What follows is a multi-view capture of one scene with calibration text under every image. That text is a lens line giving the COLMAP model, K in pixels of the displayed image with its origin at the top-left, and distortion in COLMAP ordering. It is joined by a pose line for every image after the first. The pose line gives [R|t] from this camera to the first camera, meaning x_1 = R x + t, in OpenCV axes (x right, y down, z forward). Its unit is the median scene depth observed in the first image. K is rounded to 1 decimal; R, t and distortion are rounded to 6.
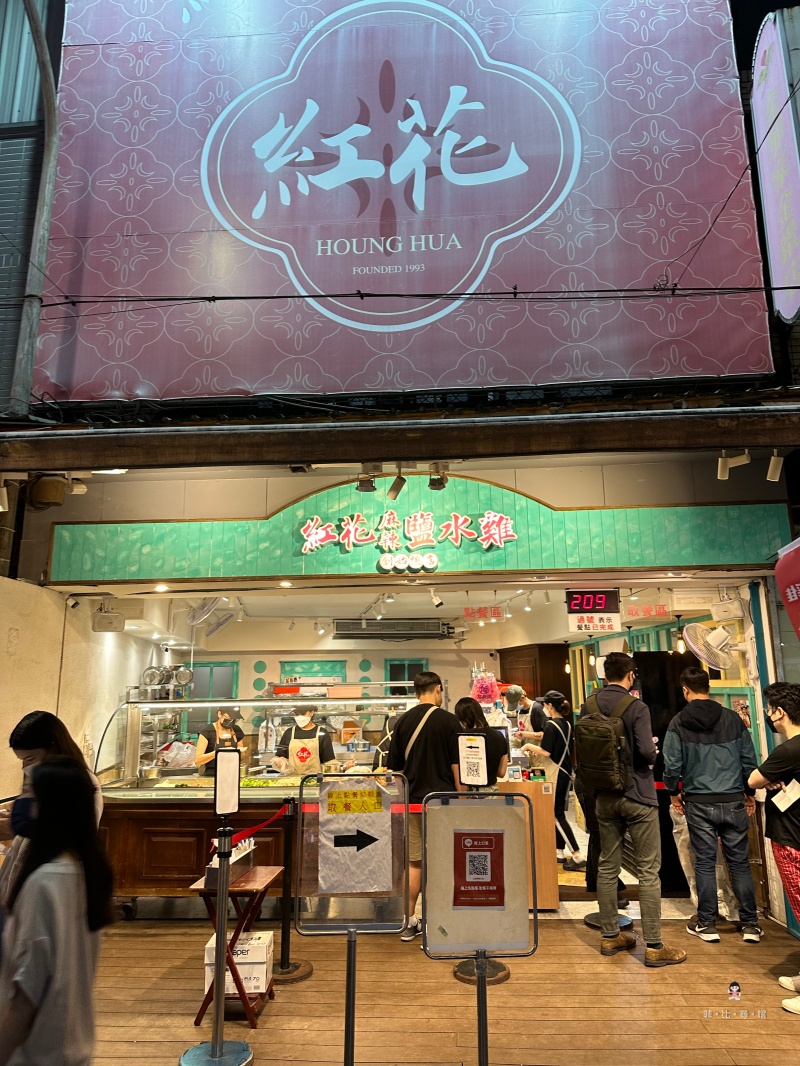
lens RADIAL K [[724.4, 0, 400.0], [0, 724.4, 533.0], [0, 0, 1]] dist [0.001512, 0.000056]
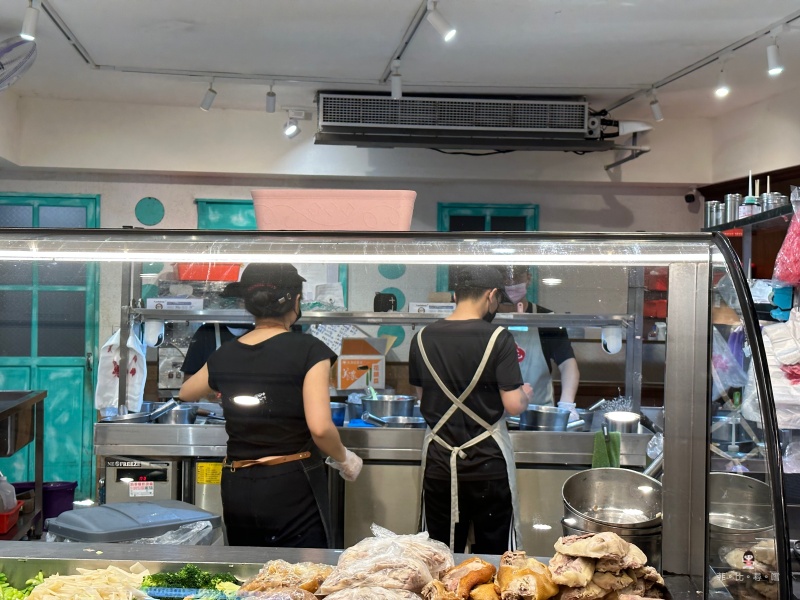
lens RADIAL K [[1118.2, 0, 400.0], [0, 1118.2, 300.0], [0, 0, 1]] dist [0.009198, 0.019314]
pose [[0.999200, 0.030164, -0.026260, -0.026979], [-0.023816, 0.976275, 0.215221, 0.095691], [0.032129, -0.214423, 0.976212, 0.366451]]
